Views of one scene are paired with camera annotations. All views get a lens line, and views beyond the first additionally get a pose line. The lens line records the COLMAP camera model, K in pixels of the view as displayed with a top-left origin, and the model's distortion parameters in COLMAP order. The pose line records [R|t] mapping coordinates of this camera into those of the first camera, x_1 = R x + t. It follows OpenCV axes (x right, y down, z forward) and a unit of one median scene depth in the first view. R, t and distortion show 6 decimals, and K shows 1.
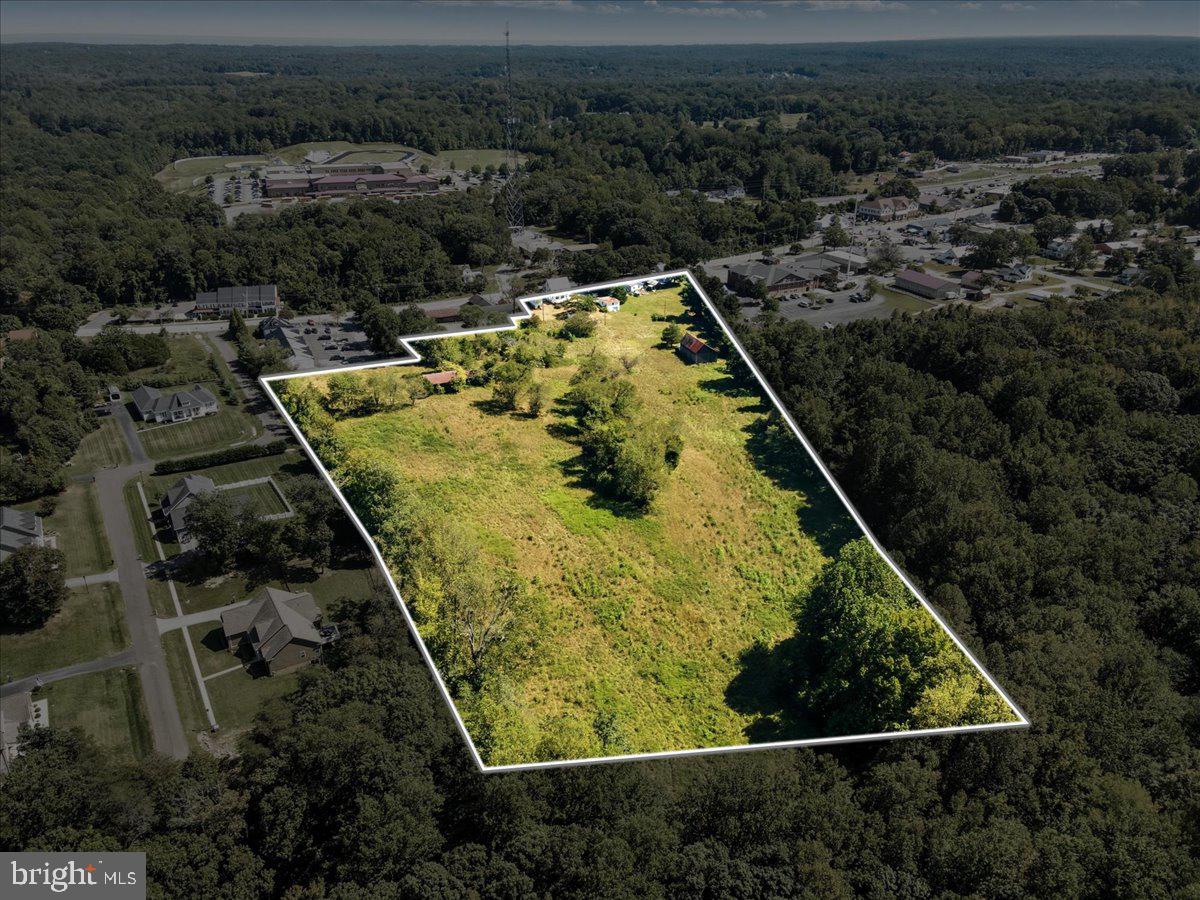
lens RADIAL K [[852.7, 0, 600.0], [0, 852.7, 450.0], [0, 0, 1]] dist [0.026235, 0.003078]
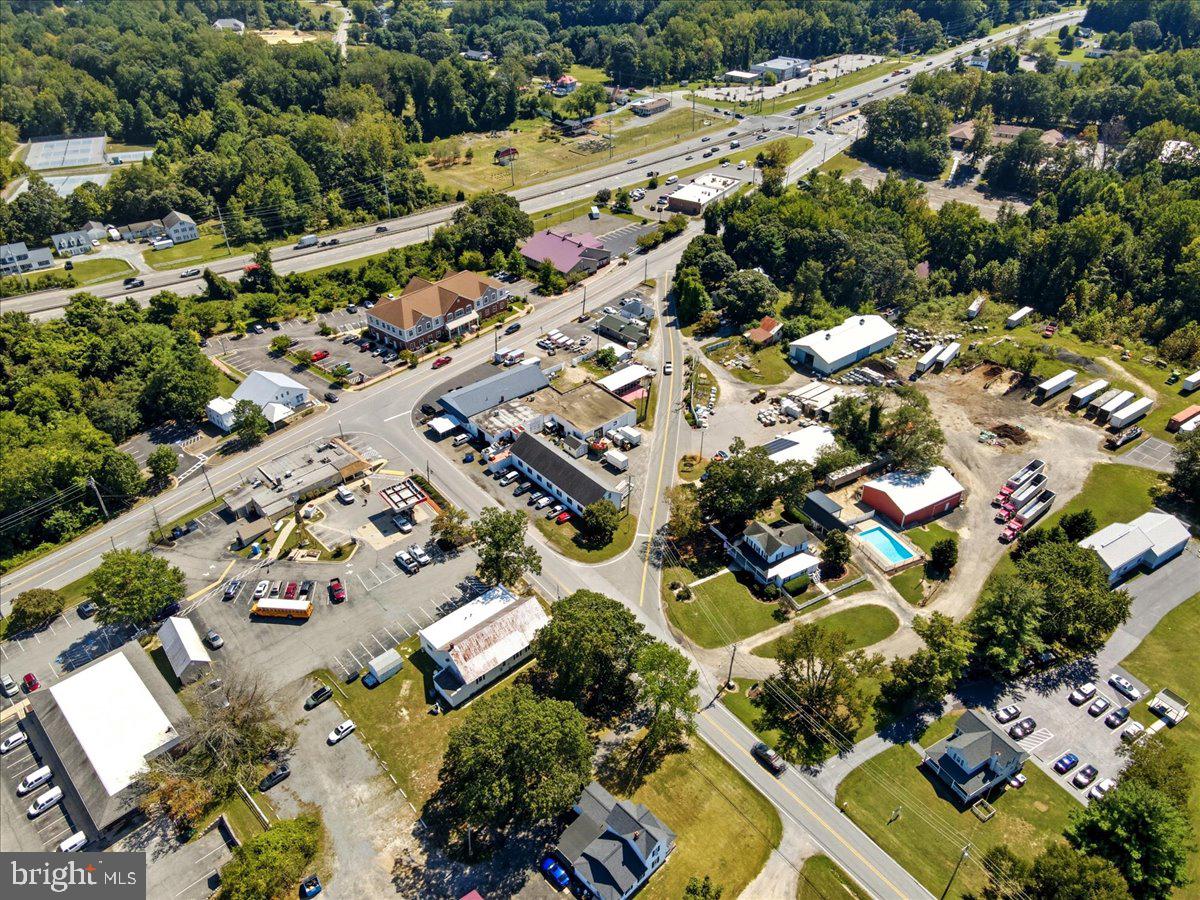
lens RADIAL K [[852.6, 0, 600.0], [0, 852.6, 450.0], [0, 0, 1]] dist [0.003461, 0.056213]
pose [[0.970724, -0.141333, 0.194216, 0.229324], [0.108055, 0.979081, 0.172410, -0.196500], [-0.214521, -0.146376, 0.965689, 0.388220]]
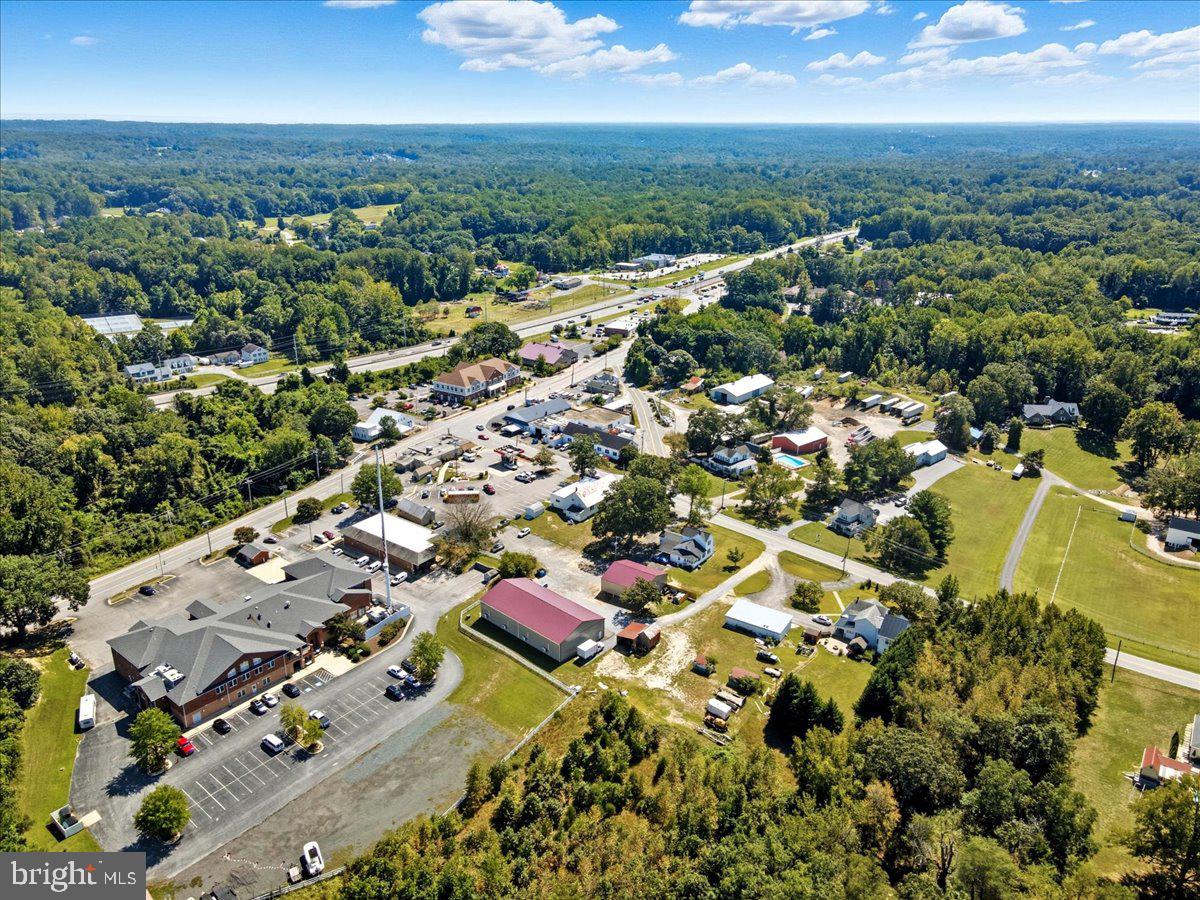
lens RADIAL K [[852.7, 0, 600.0], [0, 852.7, 450.0], [0, 0, 1]] dist [0.026235, 0.003078]
pose [[0.915960, -0.136849, 0.377212, 0.119392], [0.166183, 0.985013, -0.046178, -0.129648], [-0.365239, 0.104984, 0.924975, 0.259037]]
